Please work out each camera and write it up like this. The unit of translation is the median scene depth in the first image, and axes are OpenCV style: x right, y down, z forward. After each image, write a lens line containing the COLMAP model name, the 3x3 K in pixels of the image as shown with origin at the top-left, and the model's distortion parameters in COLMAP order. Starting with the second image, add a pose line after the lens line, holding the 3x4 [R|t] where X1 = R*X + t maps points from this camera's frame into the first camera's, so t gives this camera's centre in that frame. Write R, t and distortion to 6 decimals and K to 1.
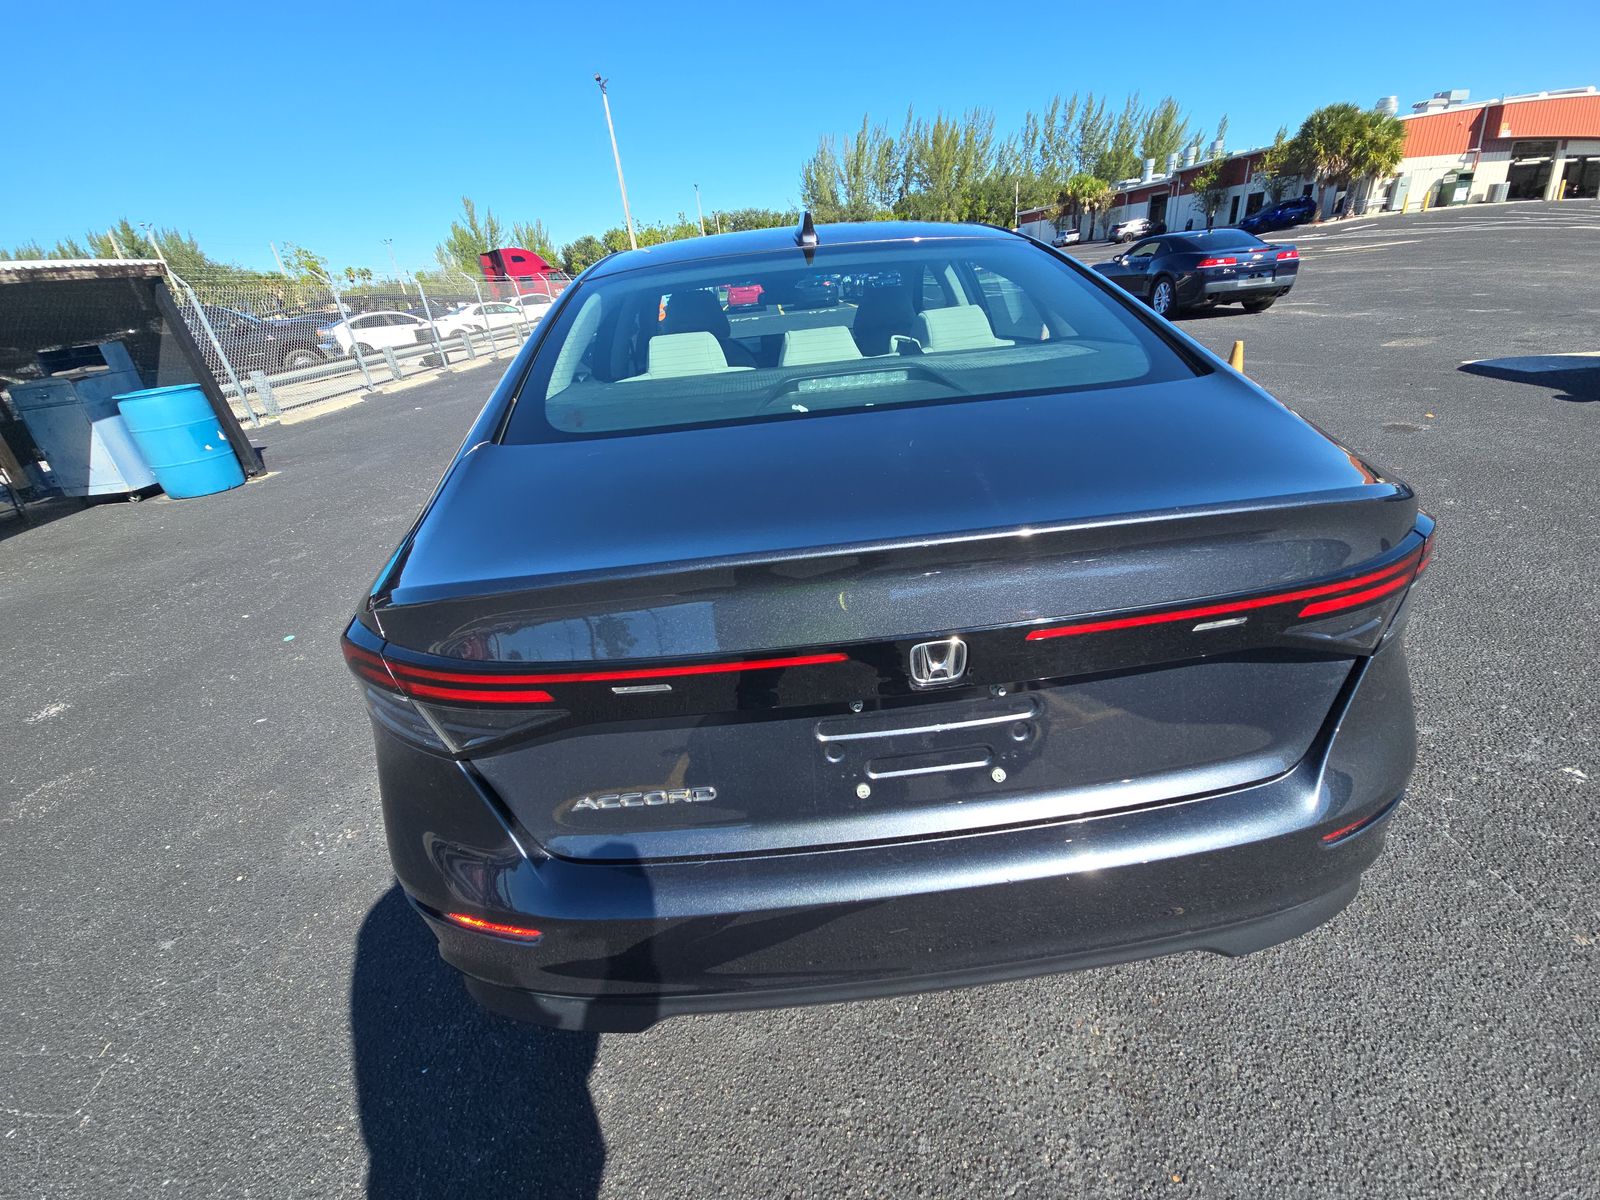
lens RADIAL K [[644.6, 0, 802.6], [0, 644.6, 600.7], [0, 0, 1]] dist [0.011153, -0.008263]
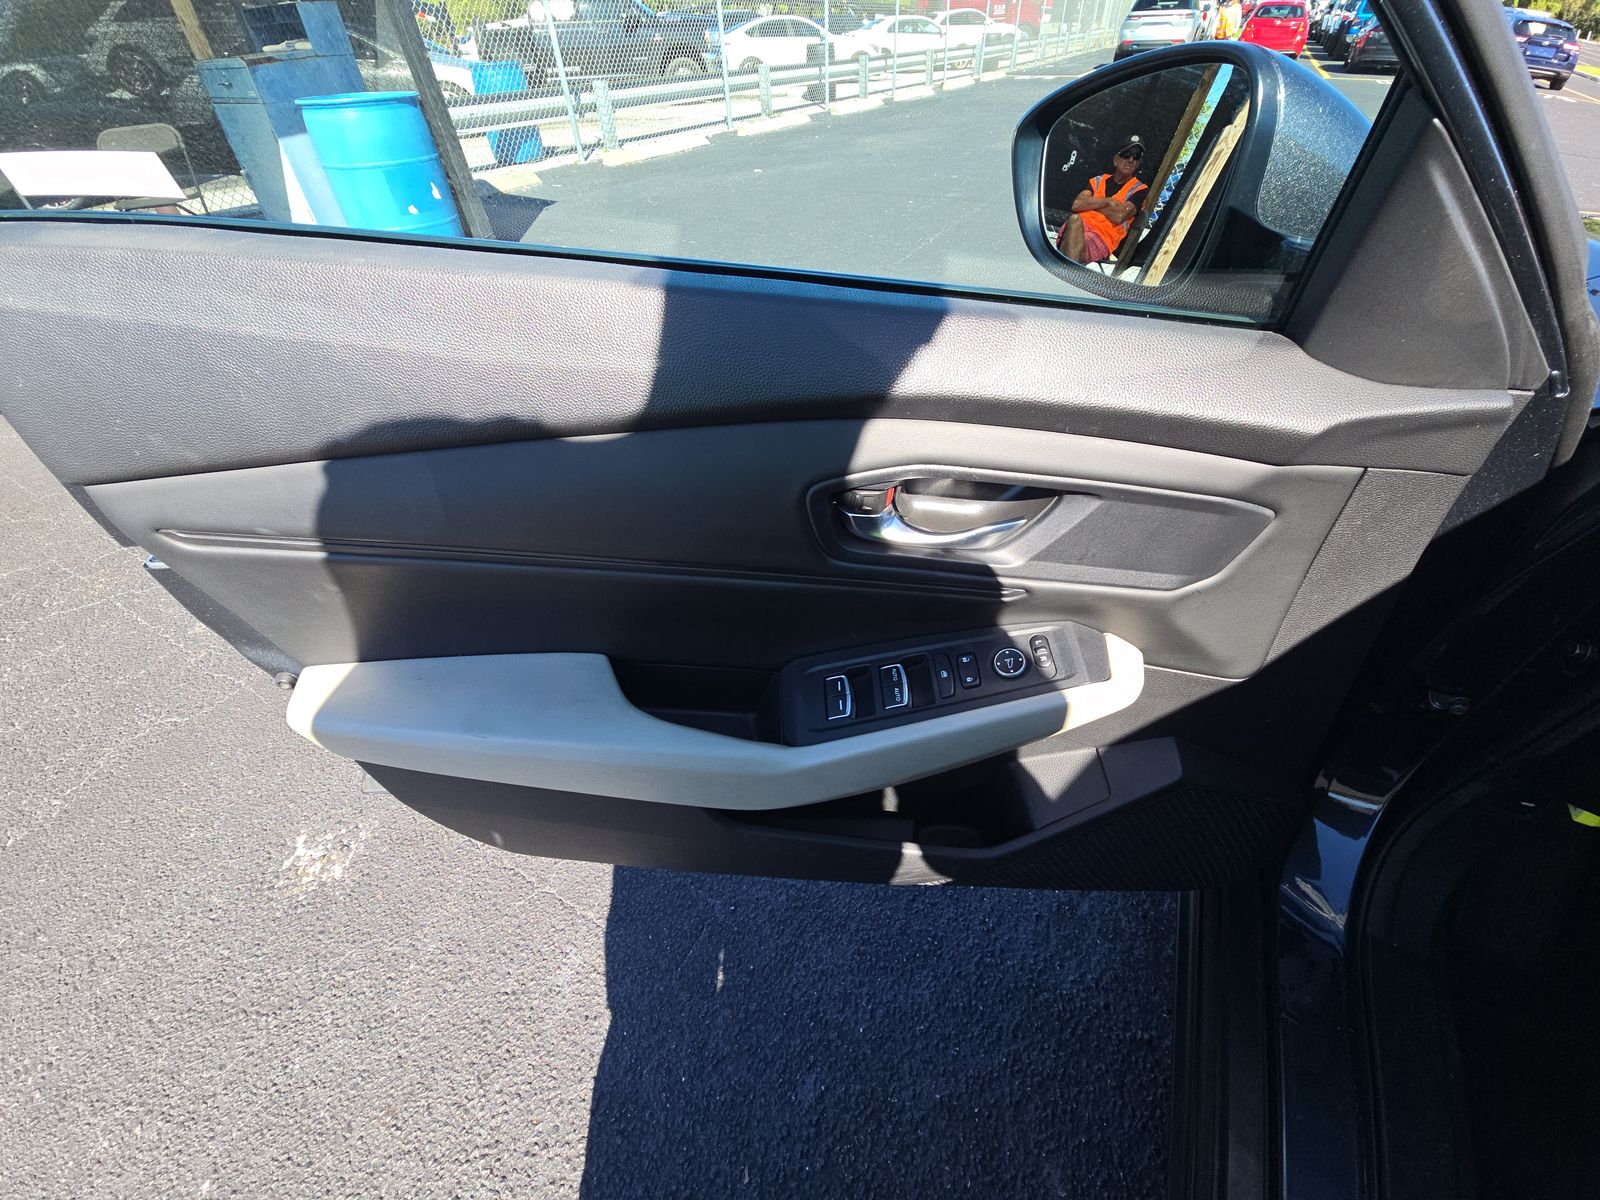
lens RADIAL K [[644.6, 0, 804.8], [0, 644.6, 591.7], [0, 0, 1]] dist [0.011153, -0.008263]
pose [[0.853833, 0.392773, -0.341613, -0.080650], [-0.284369, 0.901624, 0.325895, -0.080339], [0.436009, -0.181116, 0.881529, 0.200026]]
